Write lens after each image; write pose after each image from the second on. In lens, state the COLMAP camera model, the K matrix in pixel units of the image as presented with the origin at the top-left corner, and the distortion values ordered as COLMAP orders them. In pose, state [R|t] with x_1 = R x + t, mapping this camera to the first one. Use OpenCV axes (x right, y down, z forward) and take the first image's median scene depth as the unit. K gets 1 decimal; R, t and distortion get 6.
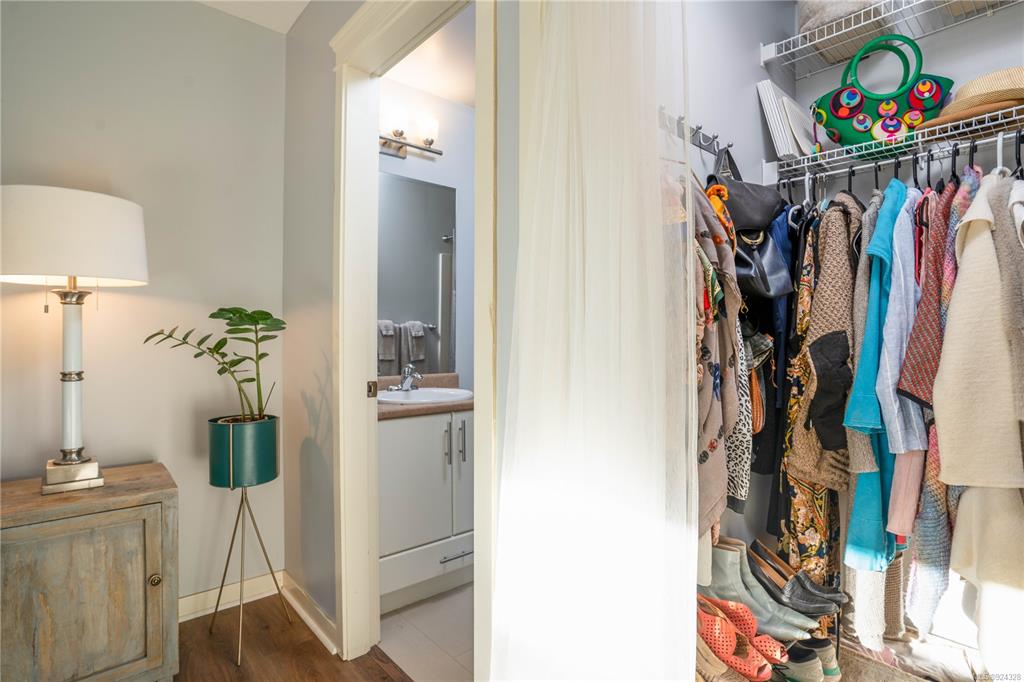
lens RADIAL K [[508.6, 0, 512.0], [0, 508.6, 341.0], [0, 0, 1]] dist [-0.013536, 0.000995]
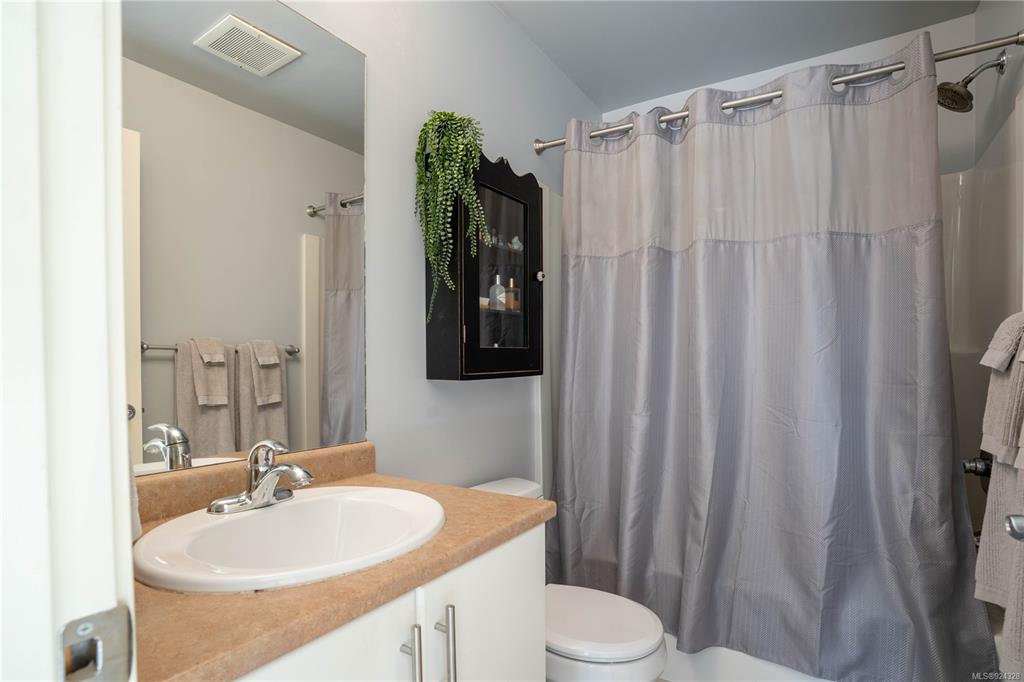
lens RADIAL K [[533.9, 0, 512.7], [0, 533.9, 369.2], [0, 0, 1]] dist [0.001043, 0.000468]
pose [[0.964318, -0.009455, 0.264576, -0.125194], [0.007081, 0.999926, 0.009926, -0.013463], [-0.264650, -0.007698, 0.964314, 0.528942]]
